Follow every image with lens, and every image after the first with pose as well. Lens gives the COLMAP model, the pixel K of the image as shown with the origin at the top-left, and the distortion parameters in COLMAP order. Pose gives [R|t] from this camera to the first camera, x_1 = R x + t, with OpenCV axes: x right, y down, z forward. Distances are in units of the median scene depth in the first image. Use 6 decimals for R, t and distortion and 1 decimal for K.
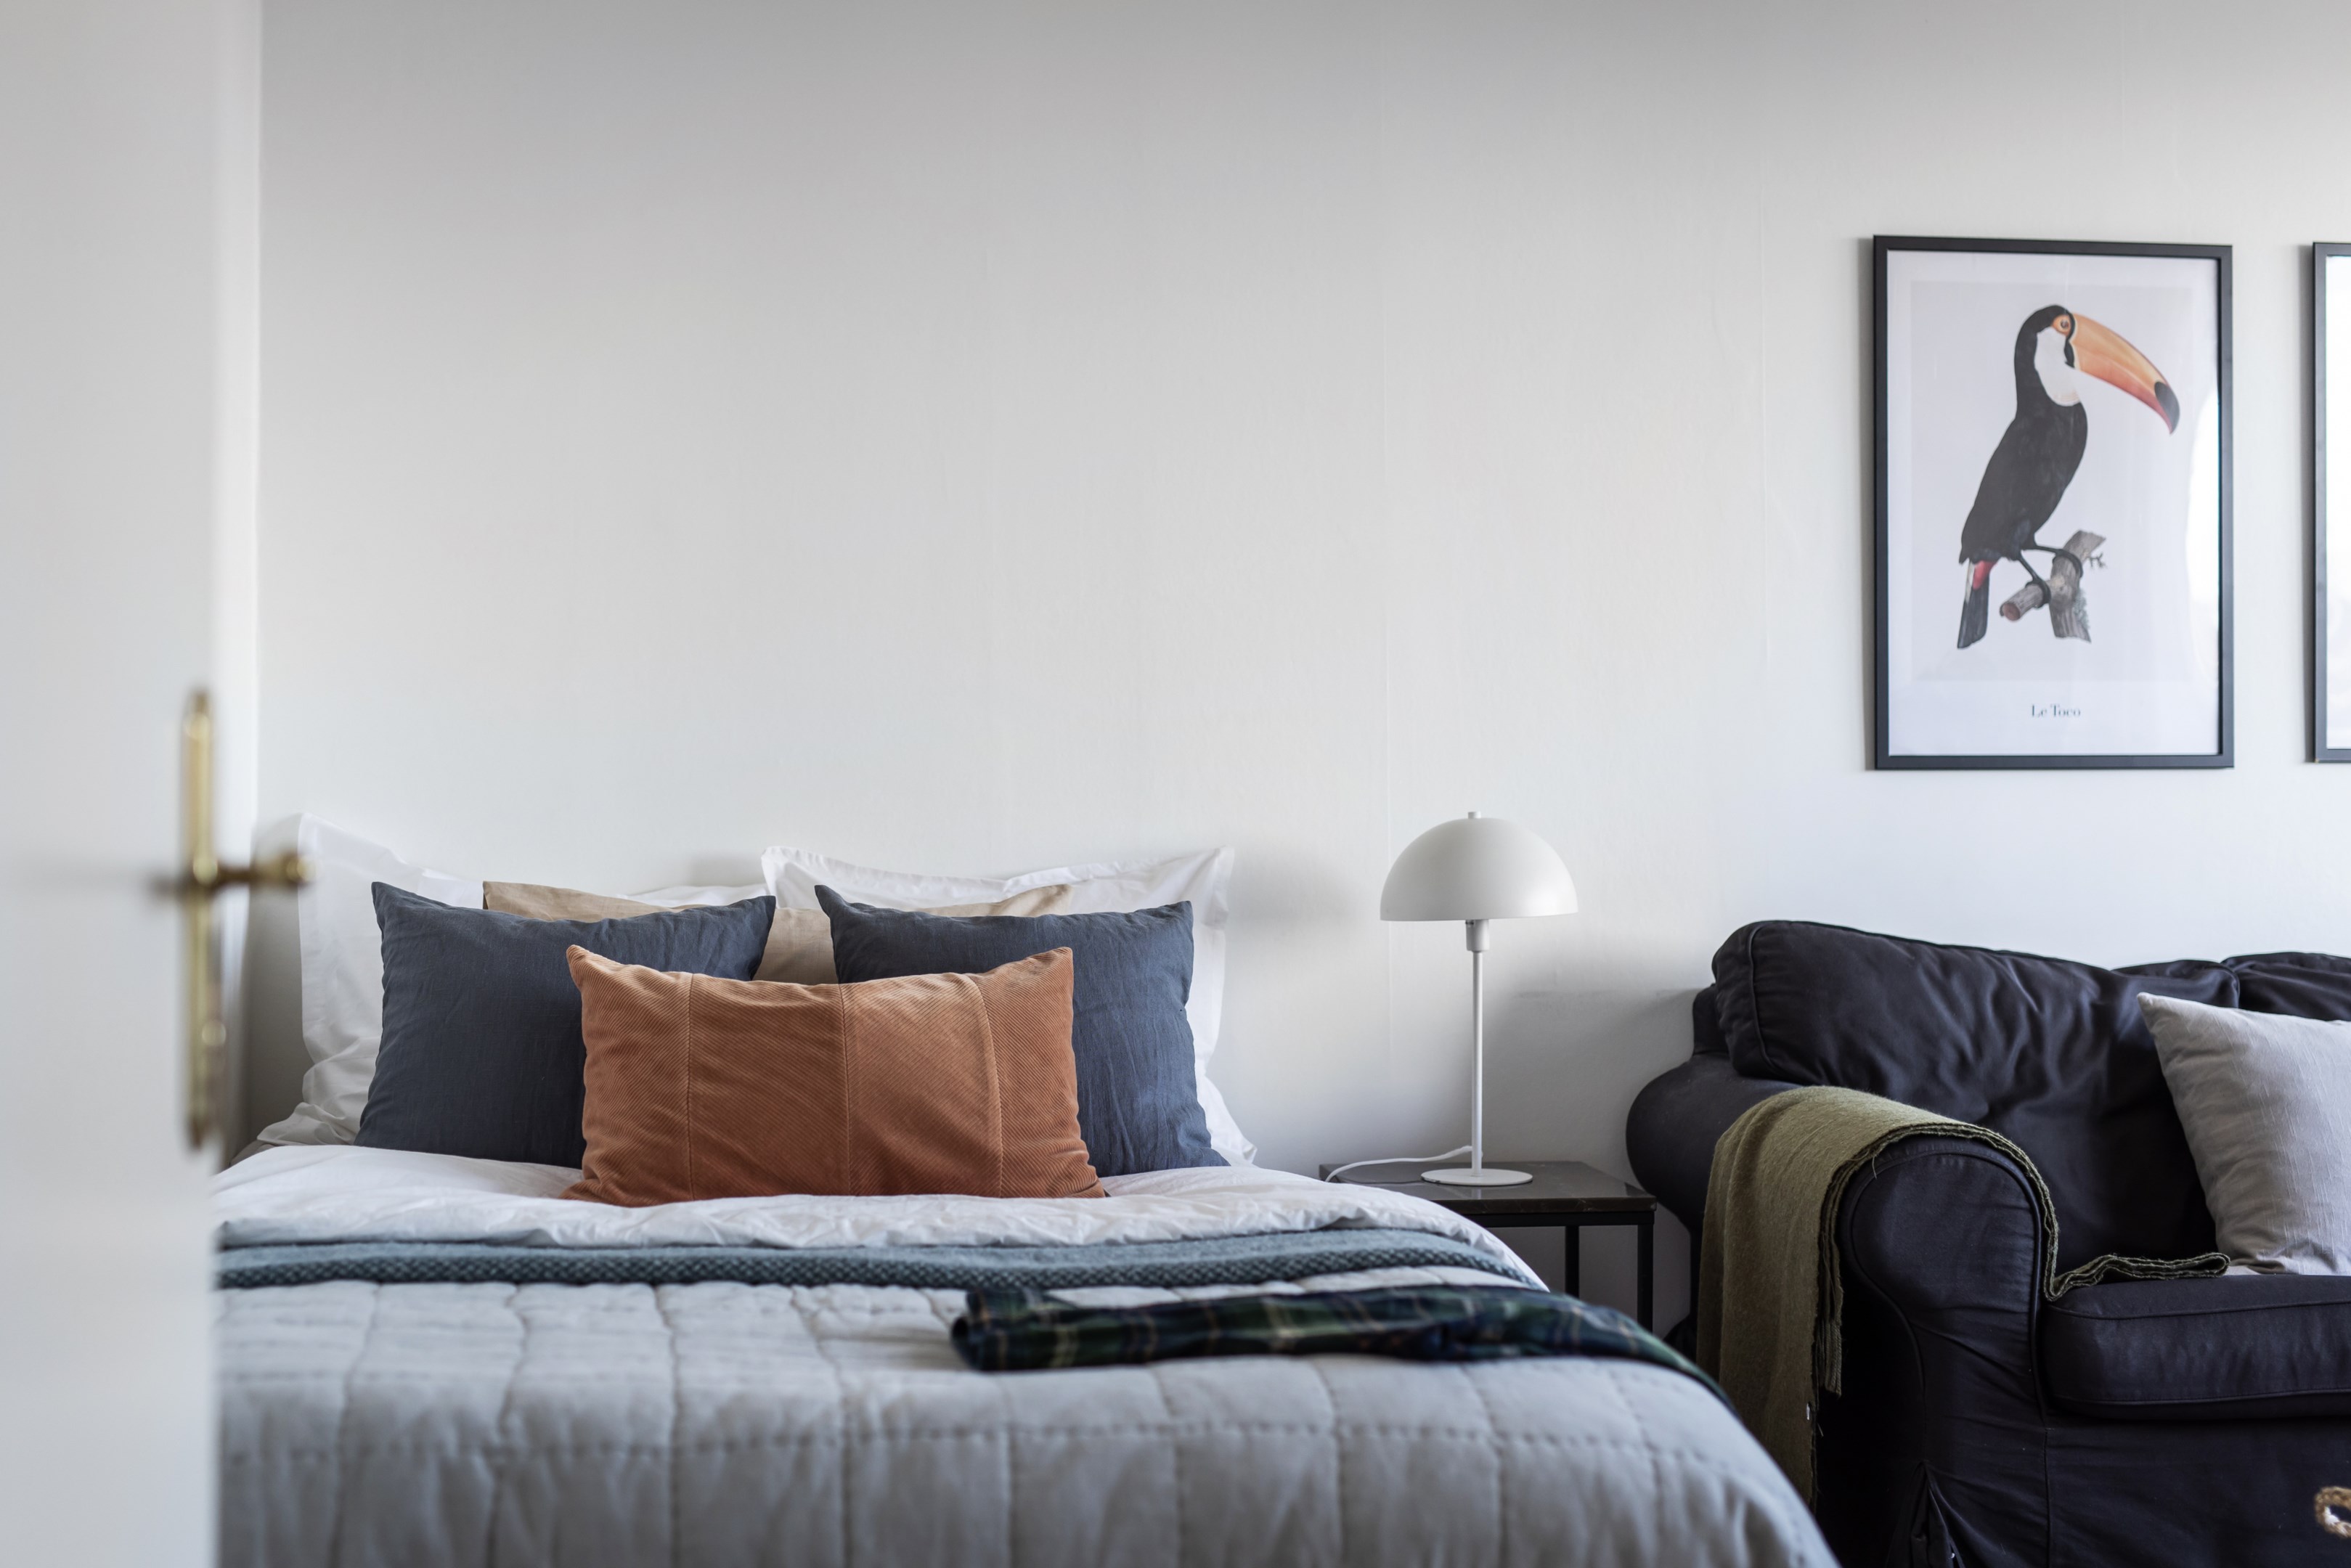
lens RADIAL K [[3297.4, 0, 1176.1], [0, 3297.4, 703.1], [0, 0, 1]] dist [-0.012685, 0.026570]
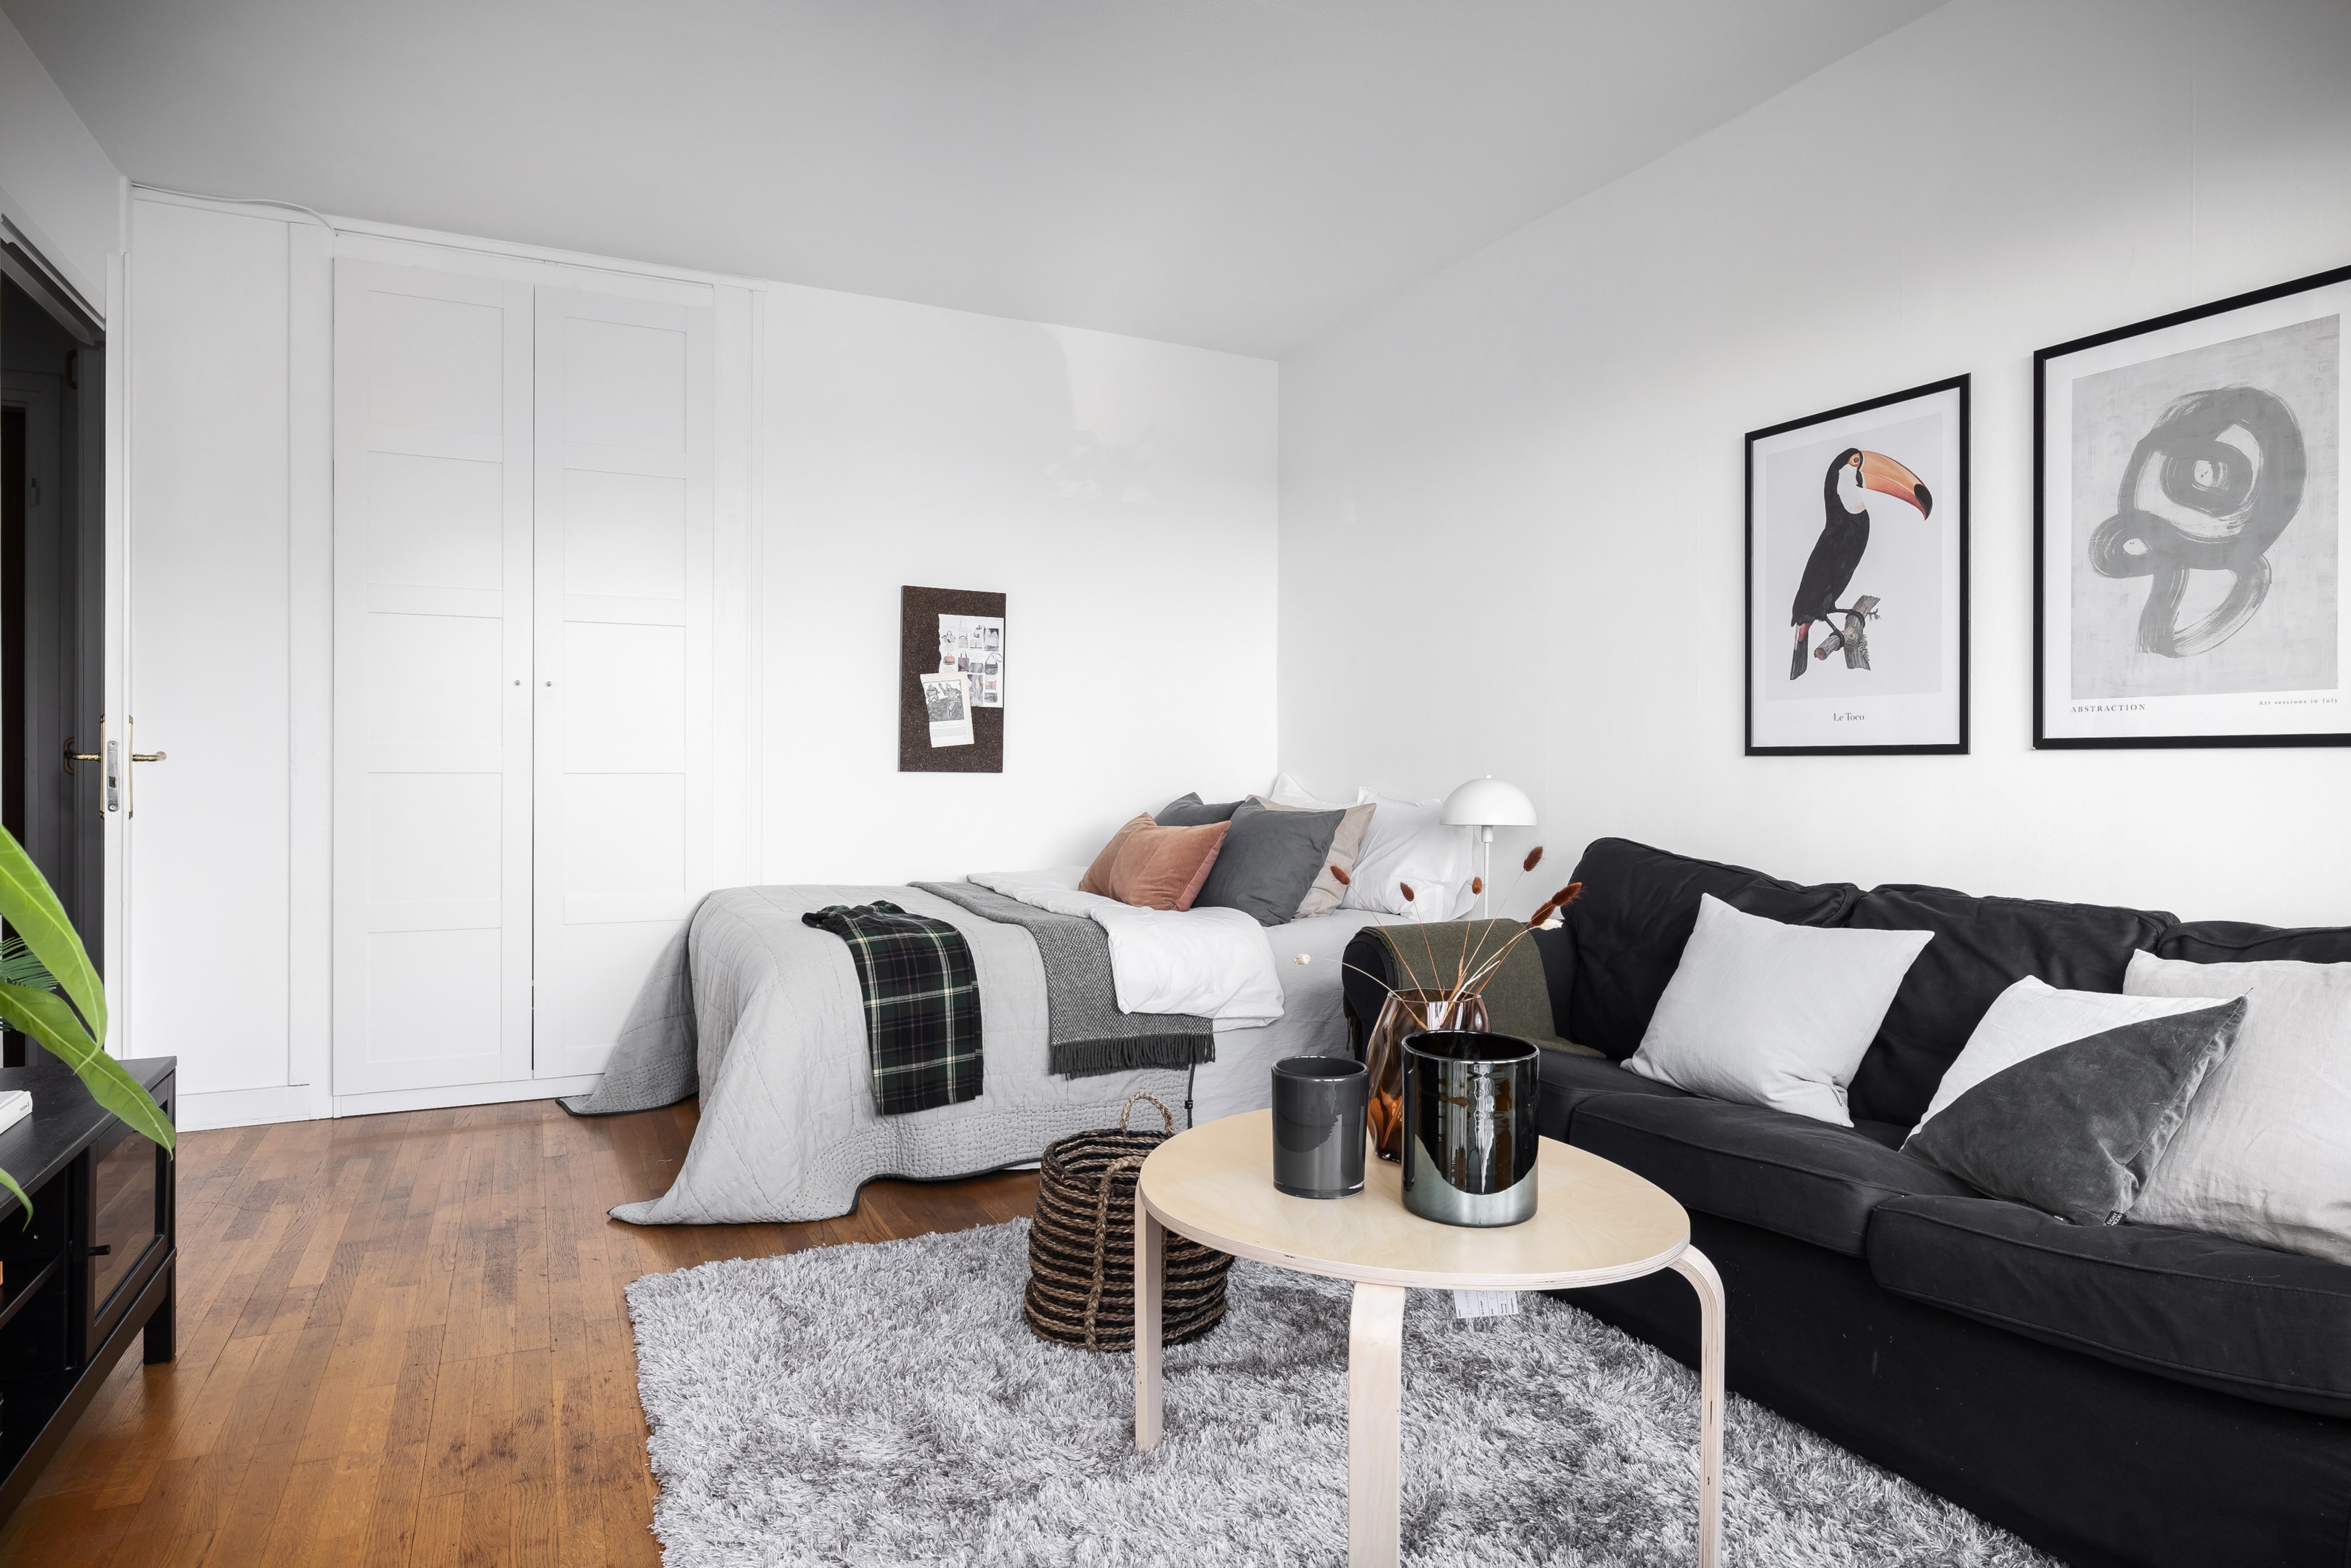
lens RADIAL K [[1363.7, 0, 1169.5], [0, 1363.7, 775.8], [0, 0, 1]] dist [-0.008483, 0.001937]
pose [[0.266760, 0.007956, -0.963730, 0.980810], [0.008979, 0.999902, 0.010740, 0.024844], [0.963721, -0.011519, 0.266663, 0.661664]]
